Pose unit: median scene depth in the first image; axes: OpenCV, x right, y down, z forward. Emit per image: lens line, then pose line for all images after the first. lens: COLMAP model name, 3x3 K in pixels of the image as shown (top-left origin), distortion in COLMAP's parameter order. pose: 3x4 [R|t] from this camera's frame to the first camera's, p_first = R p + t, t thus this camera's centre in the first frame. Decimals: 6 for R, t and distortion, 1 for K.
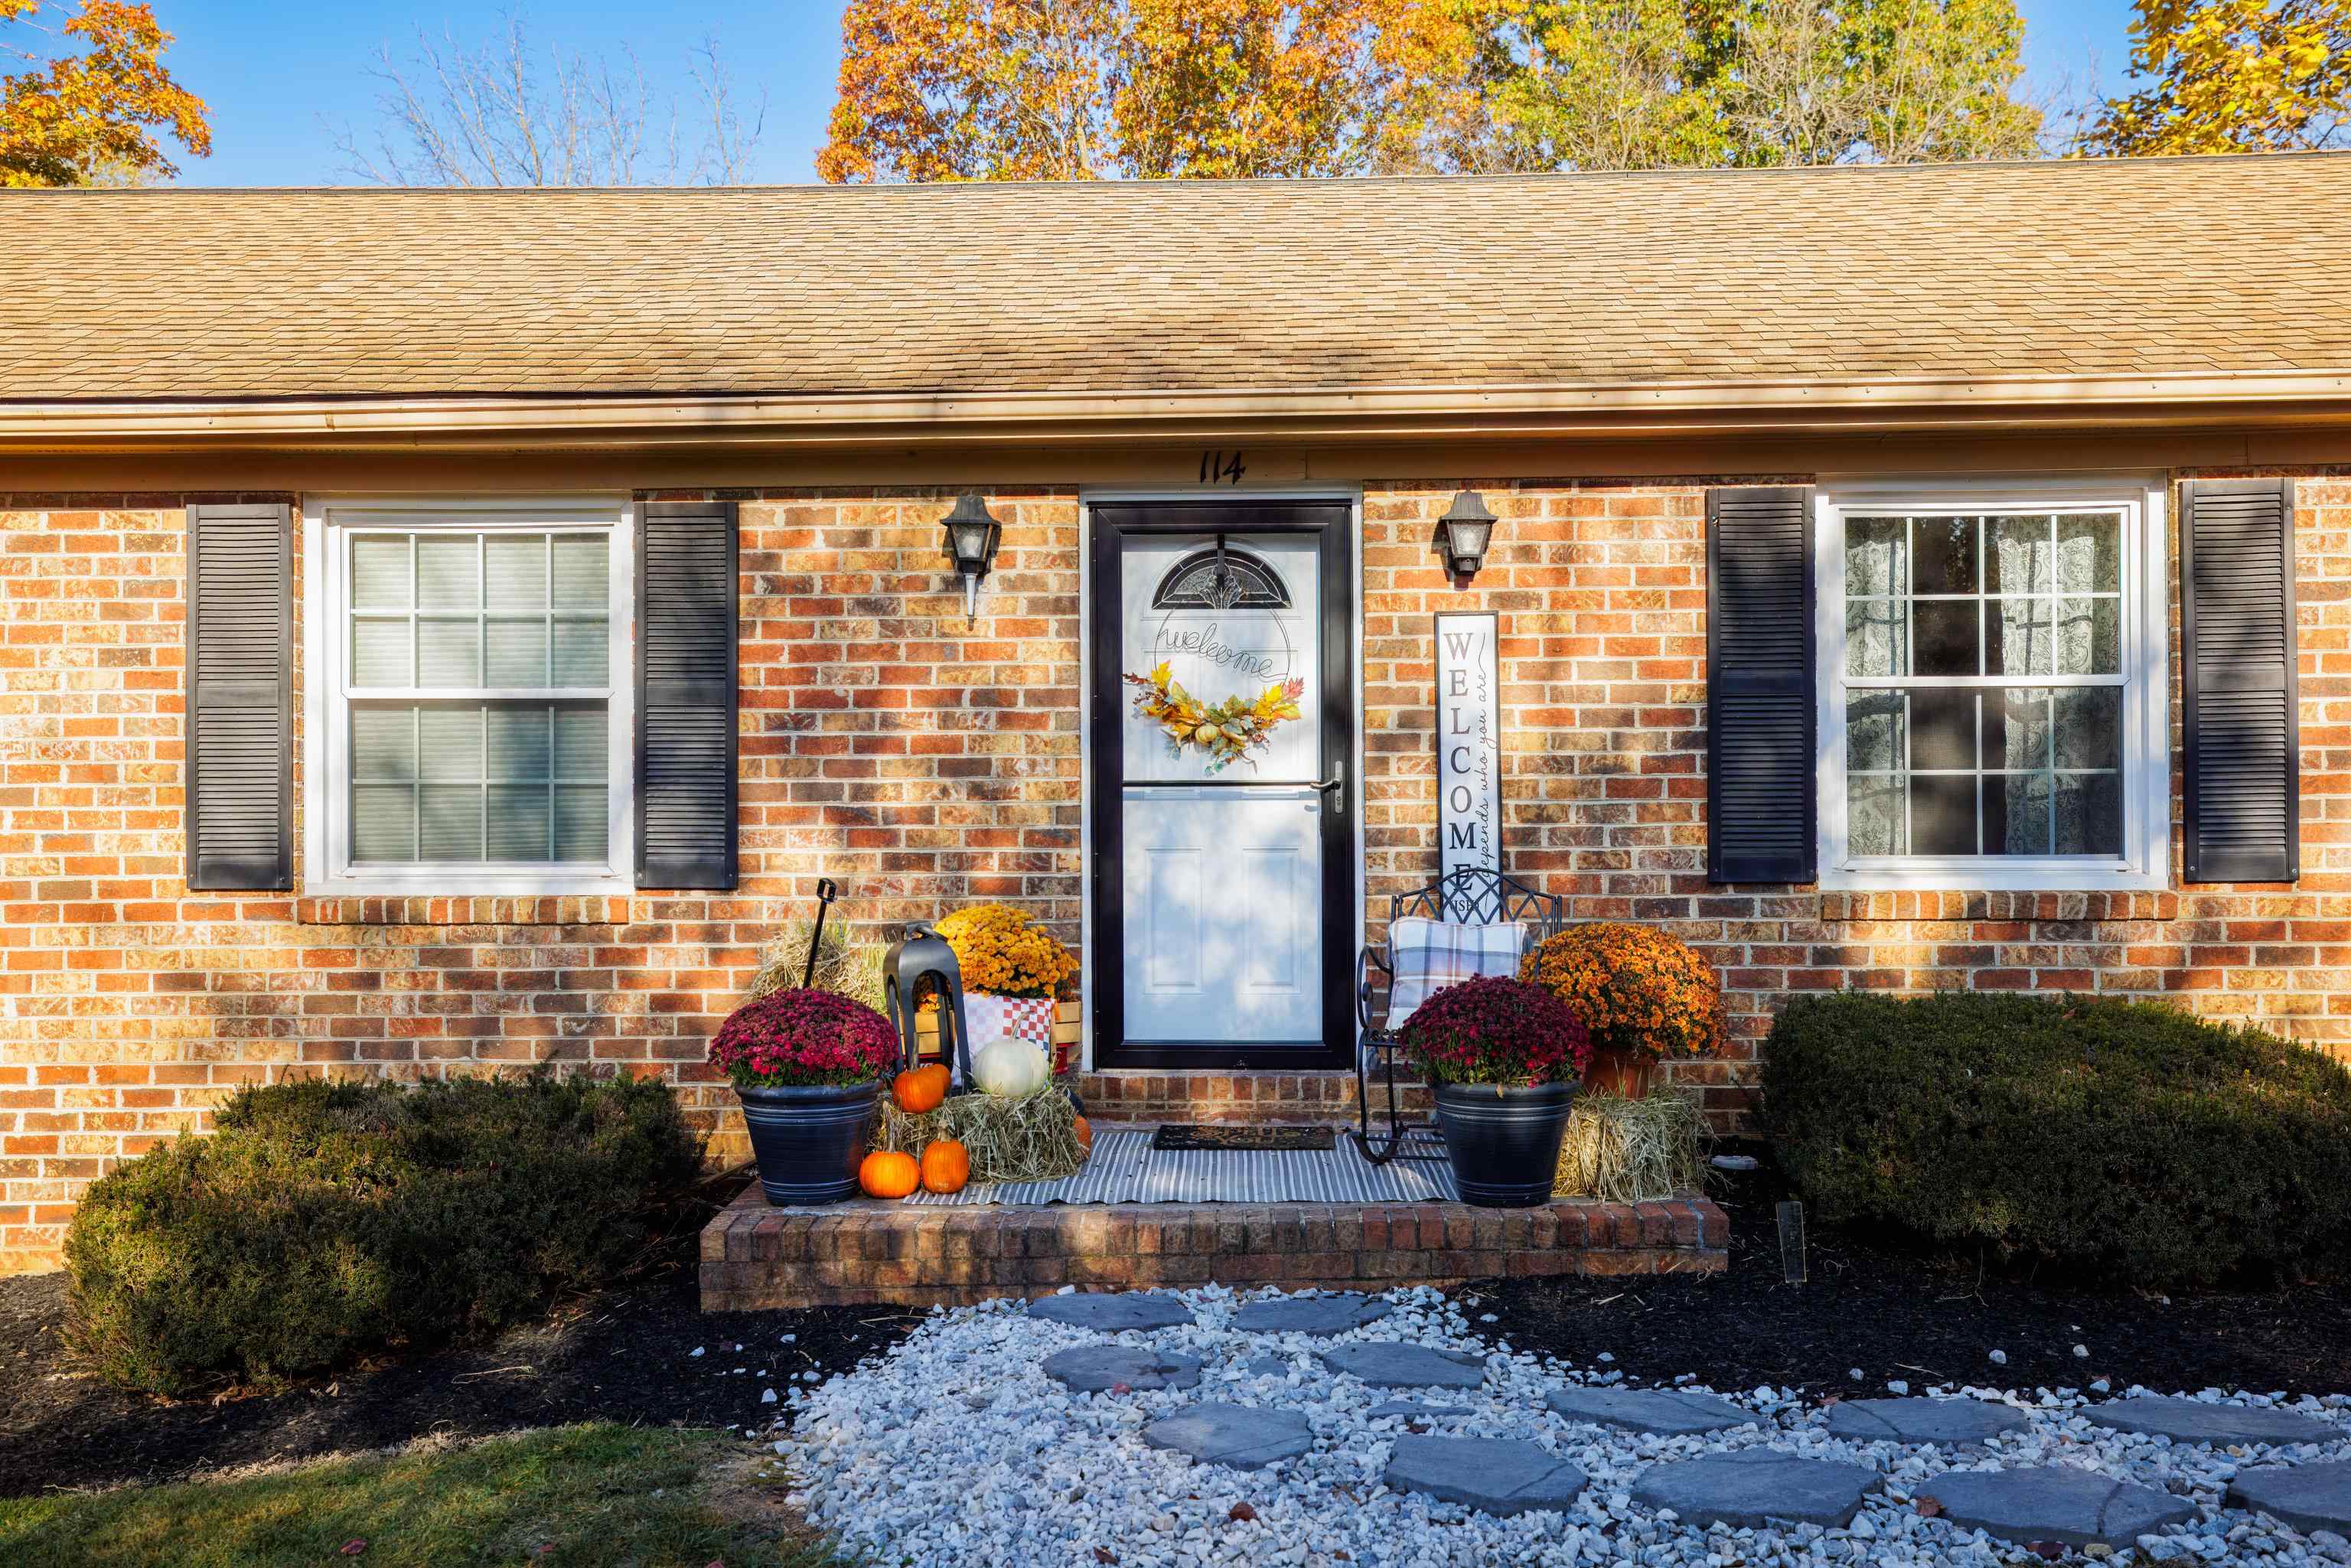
lens RADIAL K [[2239.7, 0, 1175.5], [0, 2239.7, 784.0], [0, 0, 1]] dist [0.039360, 0.073213]
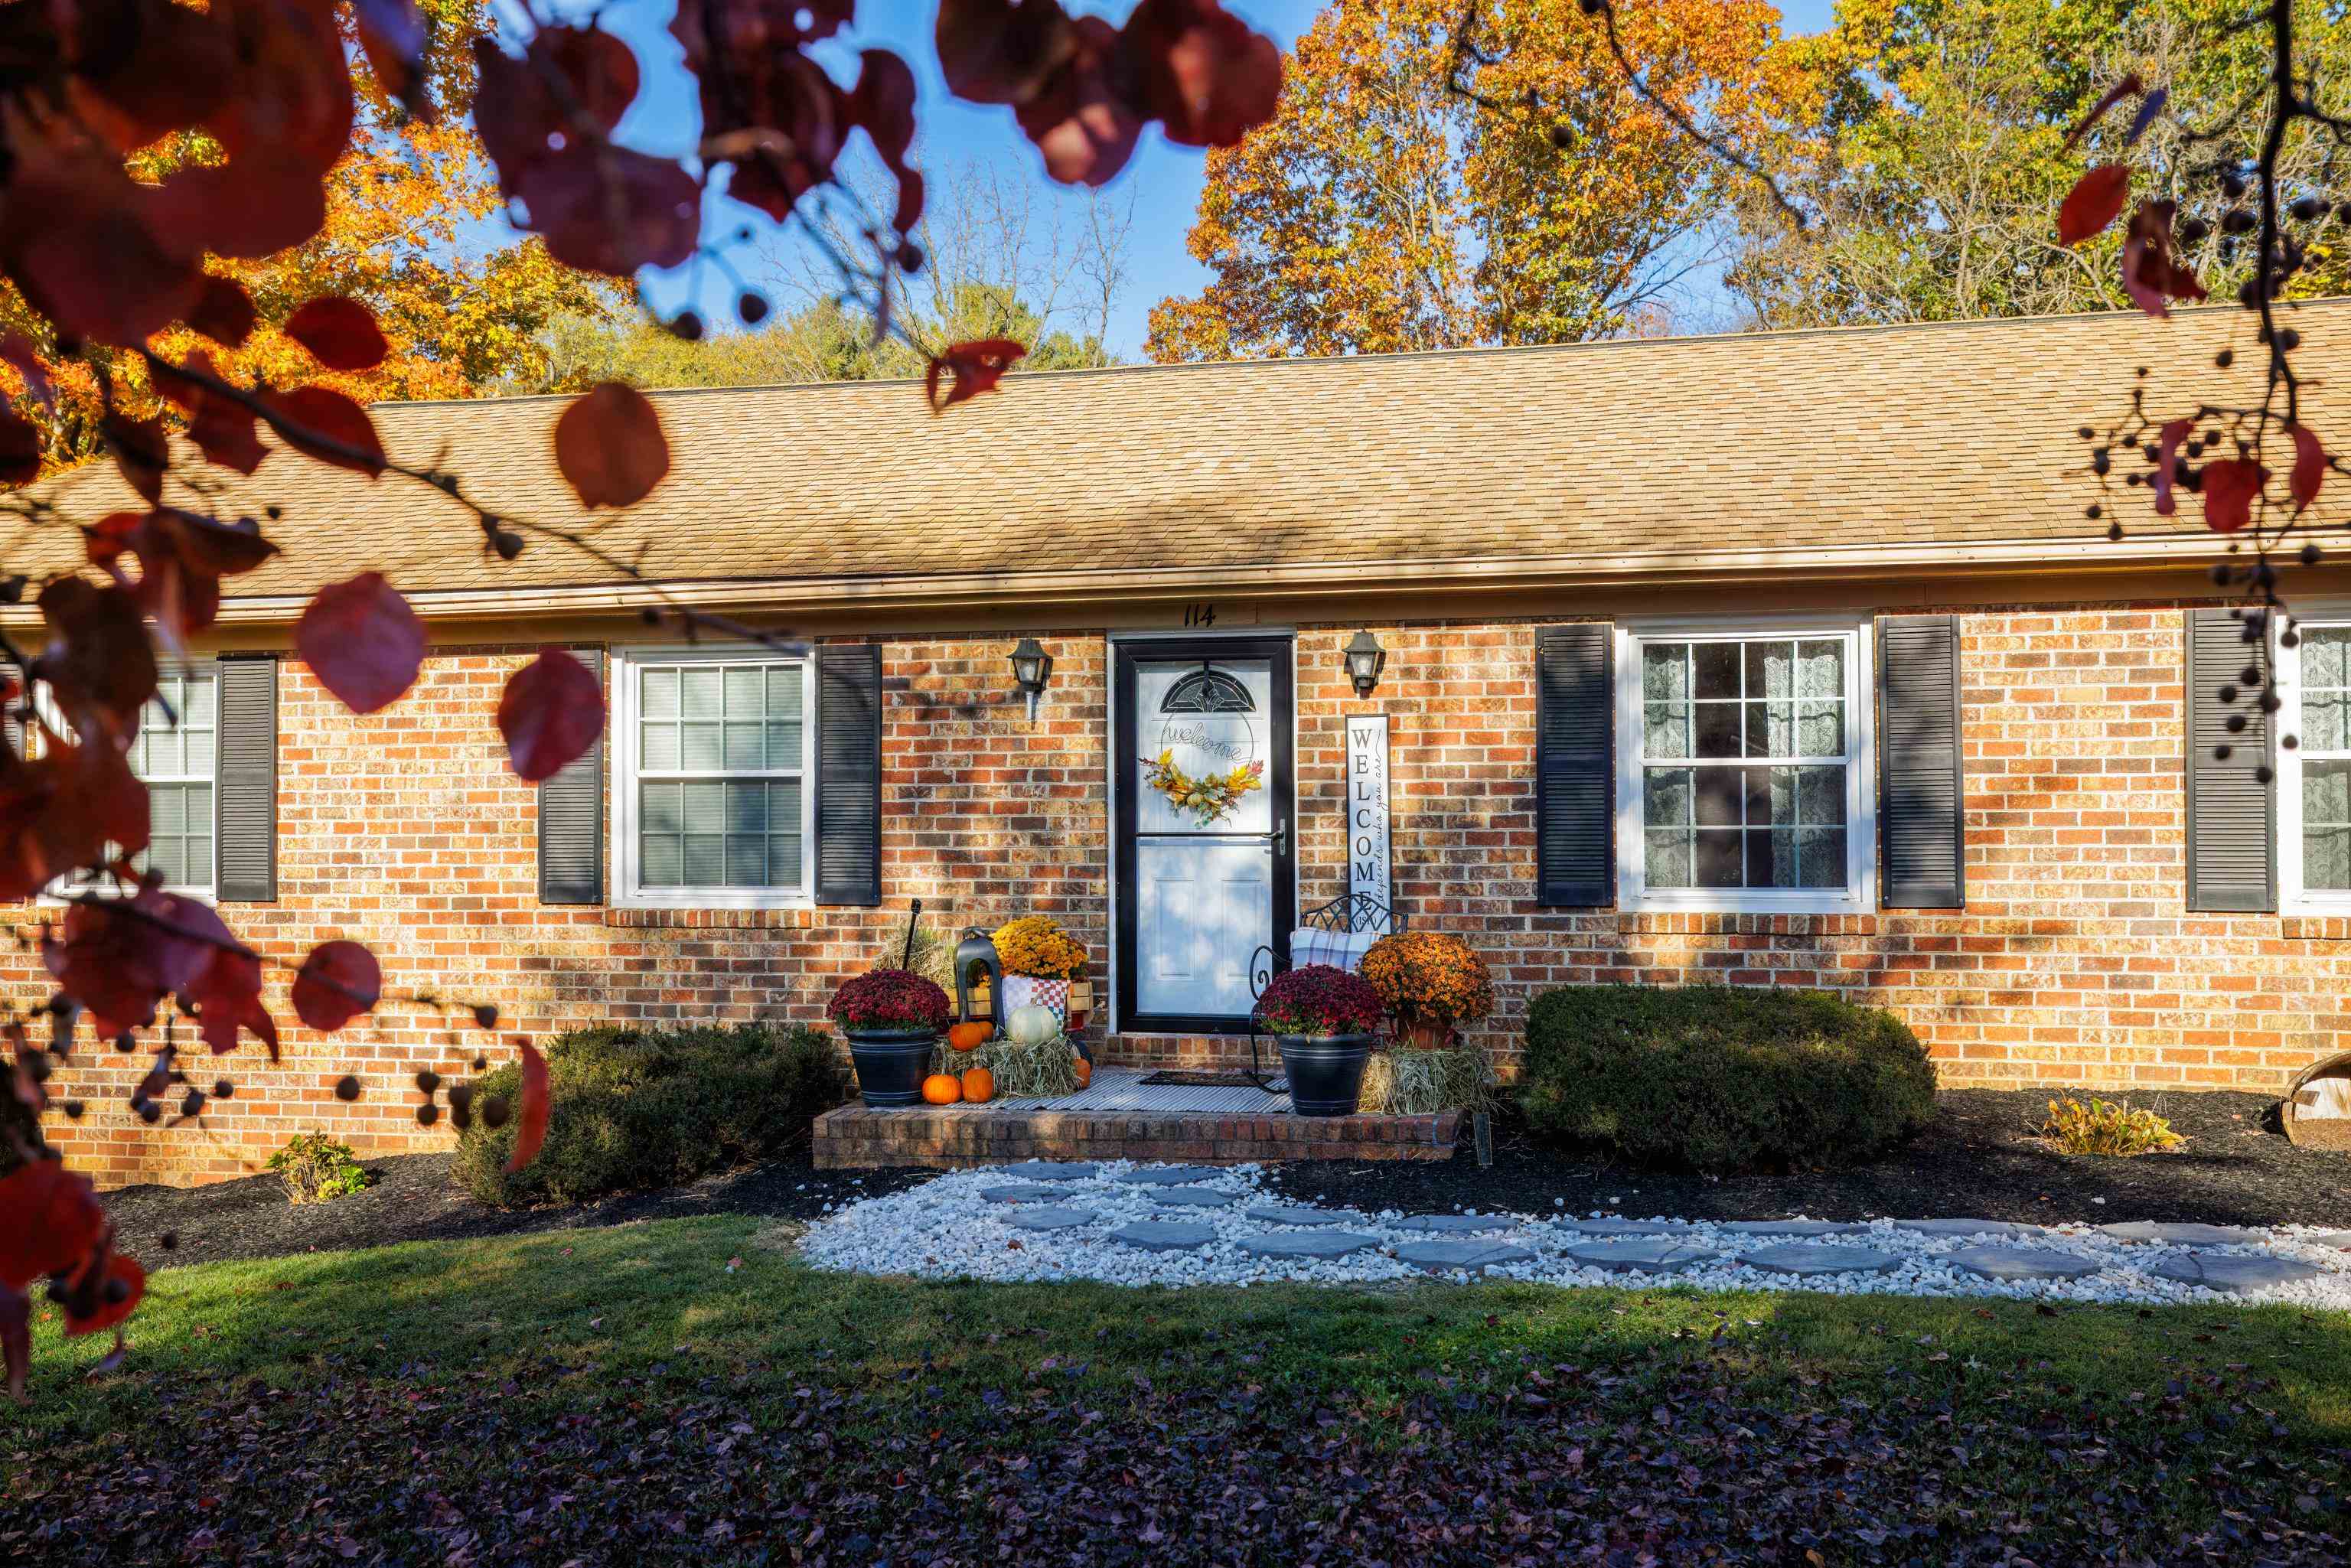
lens RADIAL K [[2267.1, 0, 1175.5], [0, 2267.1, 784.0], [0, 0, 1]] dist [0.038462, 0.084919]
pose [[0.981672, -0.002952, -0.190557, 0.282560], [0.000335, 0.999905, -0.013762, -0.012731], [0.190580, 0.013446, 0.981580, -0.434142]]
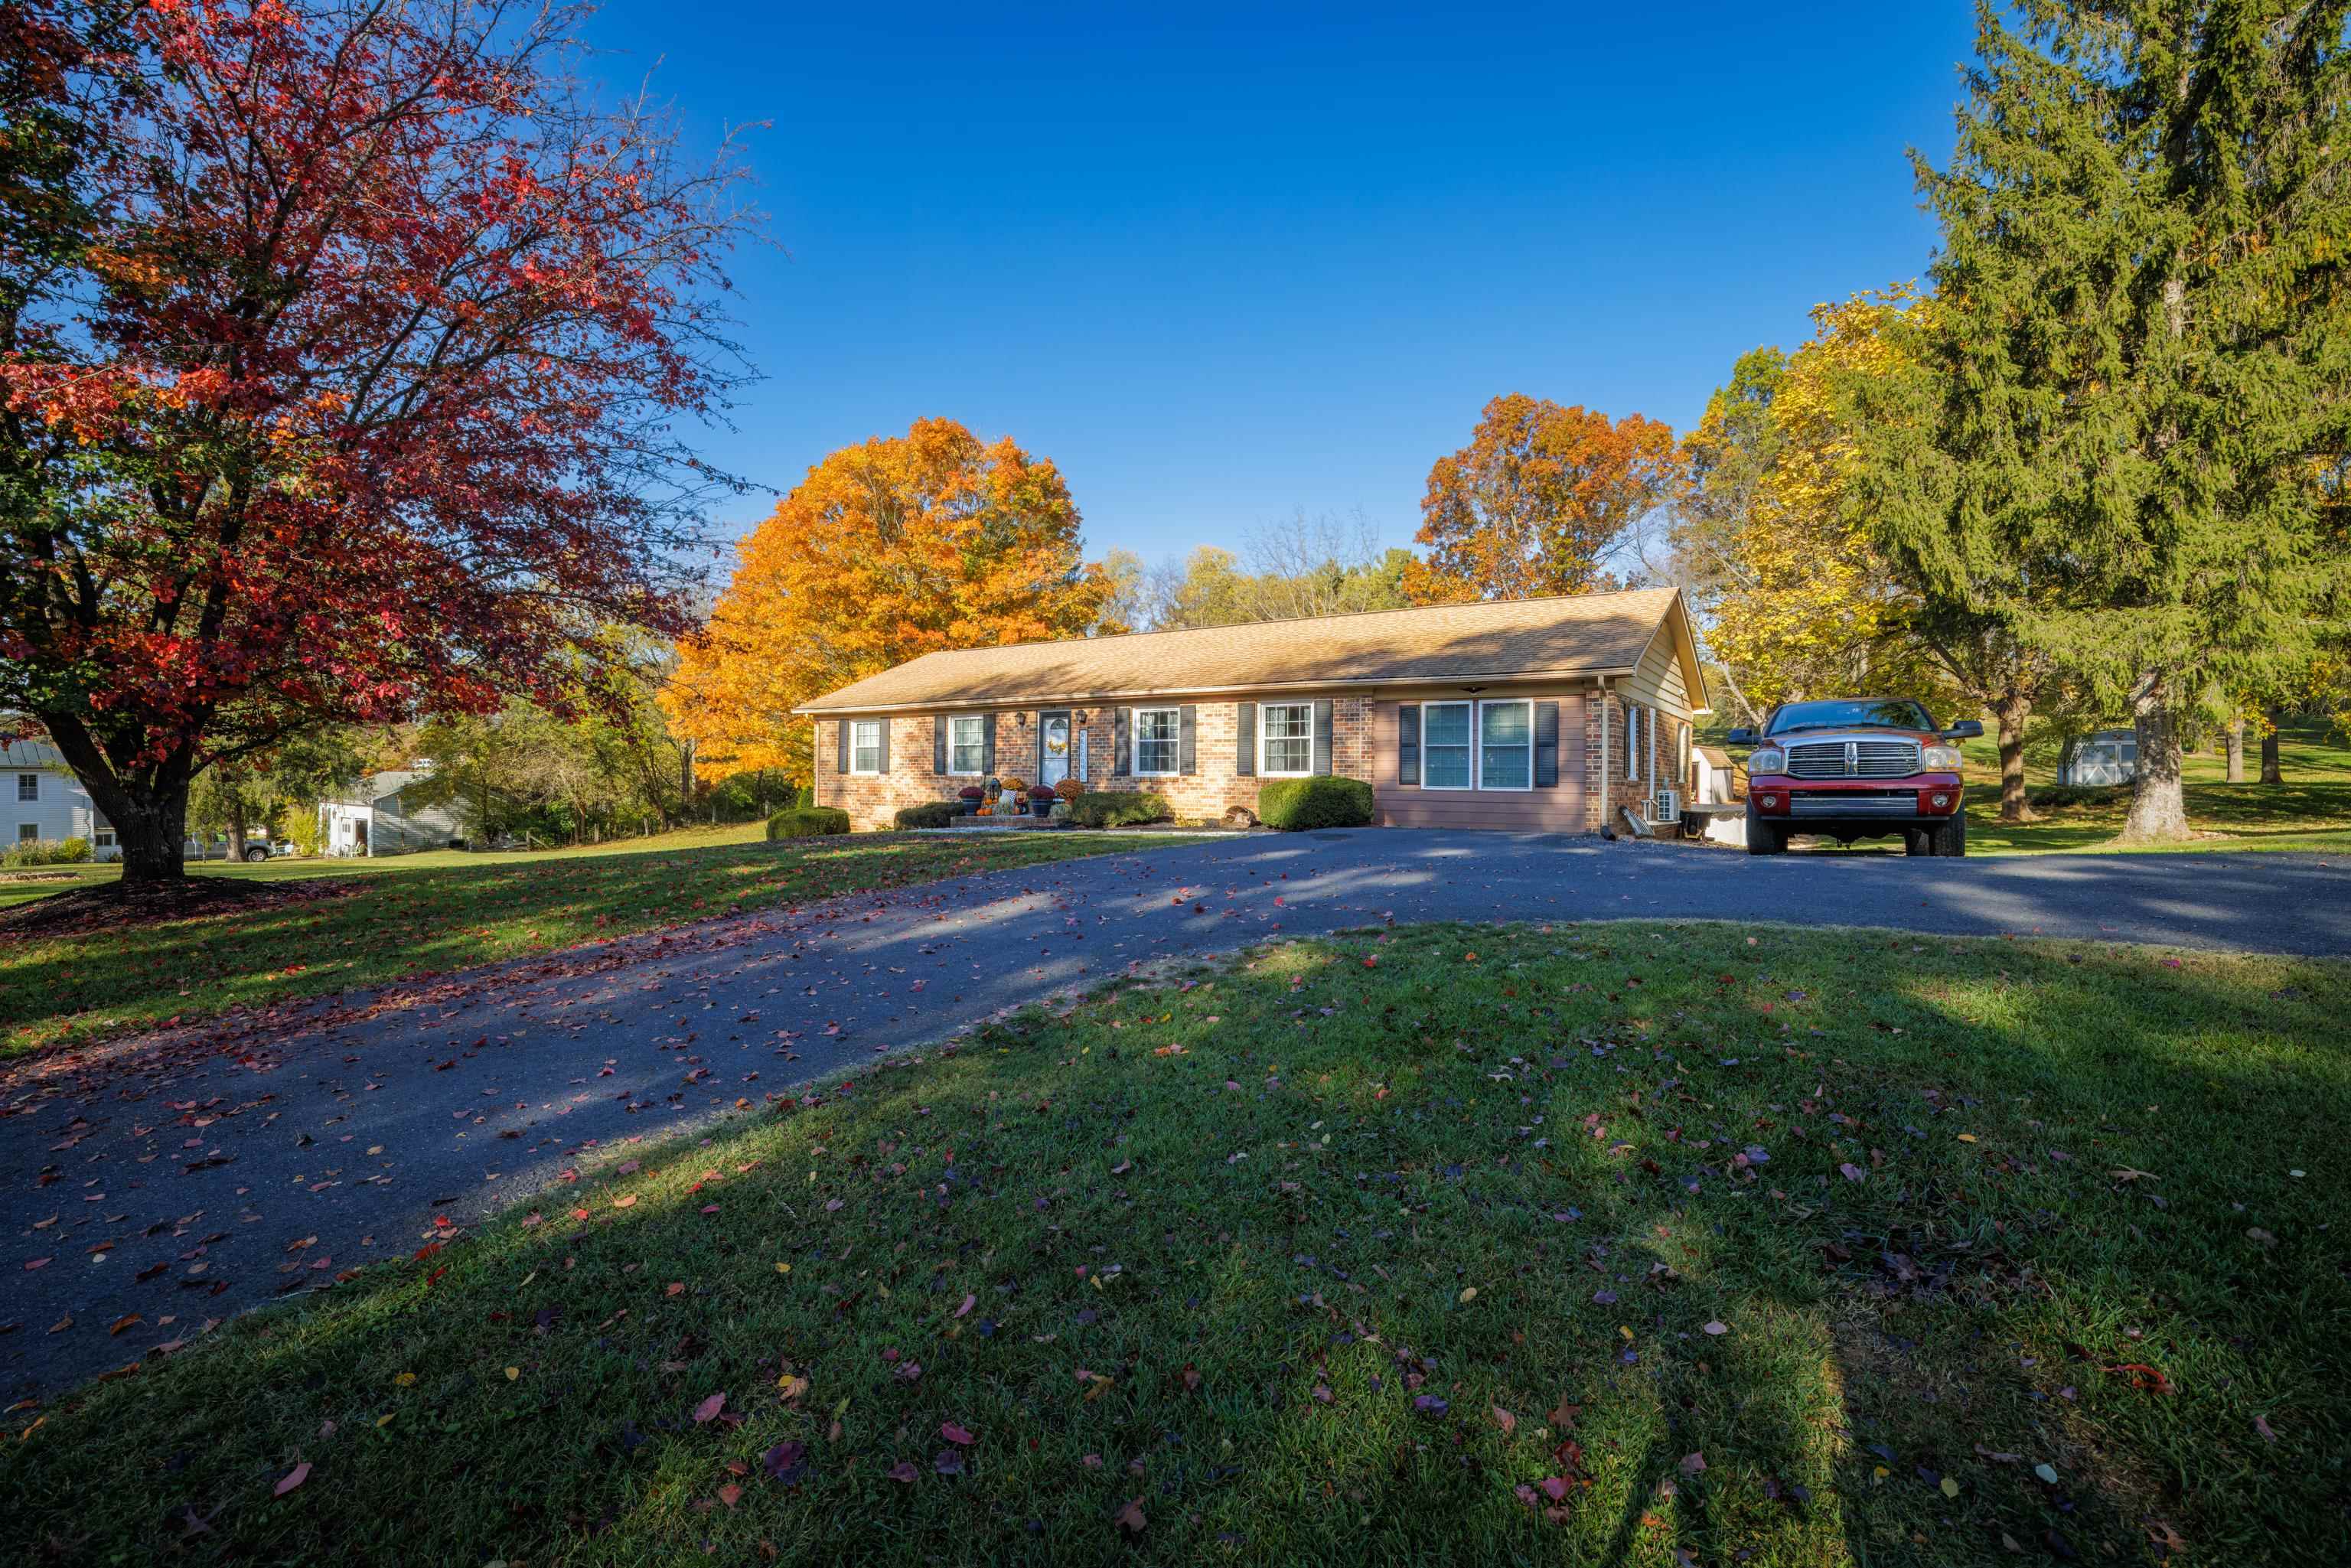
lens RADIAL K [[1027.7, 0, 1175.5], [0, 1027.7, 784.0], [0, 0, 1]] dist [-0.048708, 0.023883]
pose [[0.847602, 0.013164, -0.530469, 1.779178], [-0.012556, 0.999910, 0.004750, 0.052410], [0.530484, 0.002635, 0.847691, -1.183140]]
